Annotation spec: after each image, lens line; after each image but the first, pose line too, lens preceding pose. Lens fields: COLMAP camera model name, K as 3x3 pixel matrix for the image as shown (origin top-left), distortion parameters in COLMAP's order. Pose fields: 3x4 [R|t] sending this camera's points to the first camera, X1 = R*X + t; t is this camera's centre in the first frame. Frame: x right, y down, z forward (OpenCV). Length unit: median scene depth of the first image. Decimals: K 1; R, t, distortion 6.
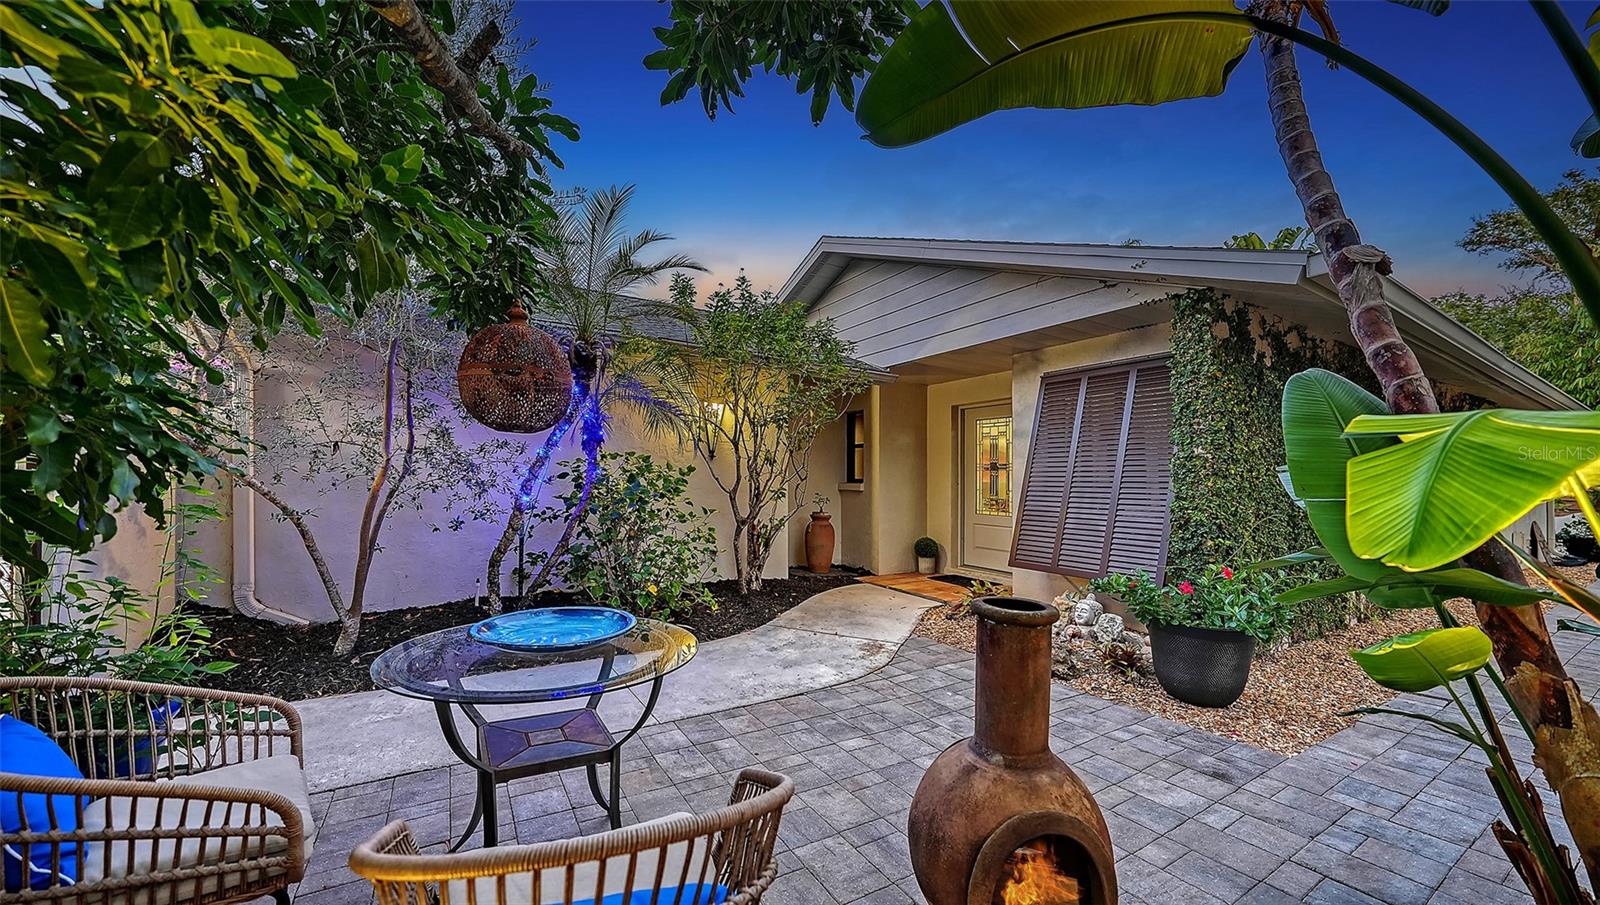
lens RADIAL K [[612.7, 0, 800.3], [0, 612.7, 464.0], [0, 0, 1]] dist [0.000487, 0.000019]
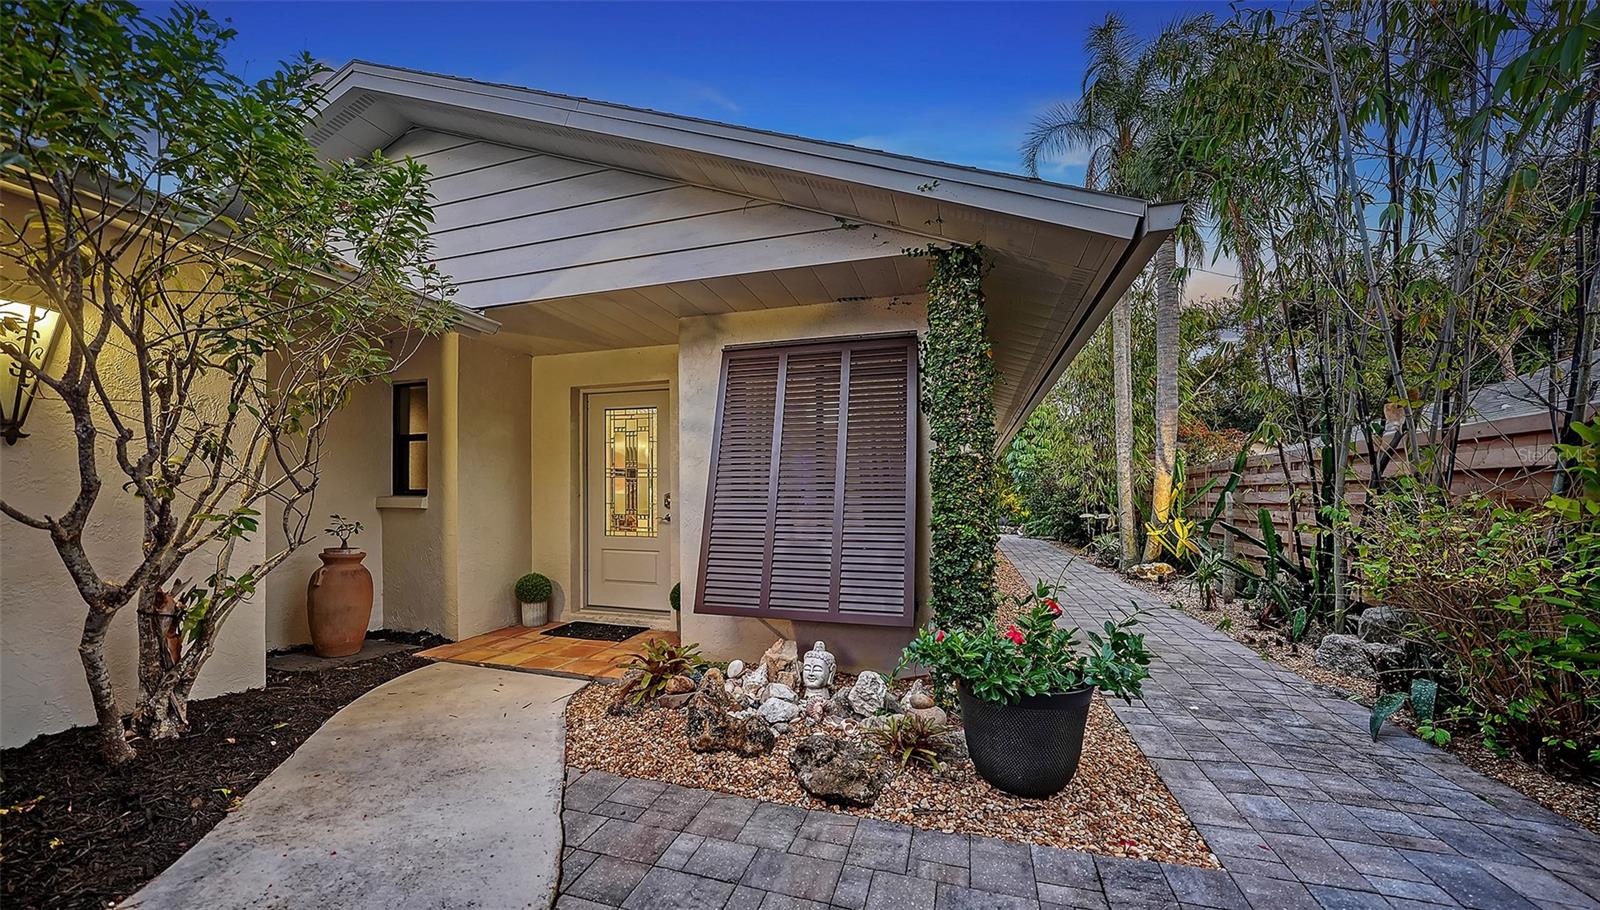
lens RADIAL K [[559.0, 0, 784.3], [0, 559.0, 483.3], [0, 0, 1]] dist [-0.017220, 0.001199]
pose [[0.744813, 0.000528, 0.667273, -0.004494], [-0.008620, 0.999924, 0.008830, 0.012220], [-0.667218, -0.012328, 0.744761, 0.407685]]
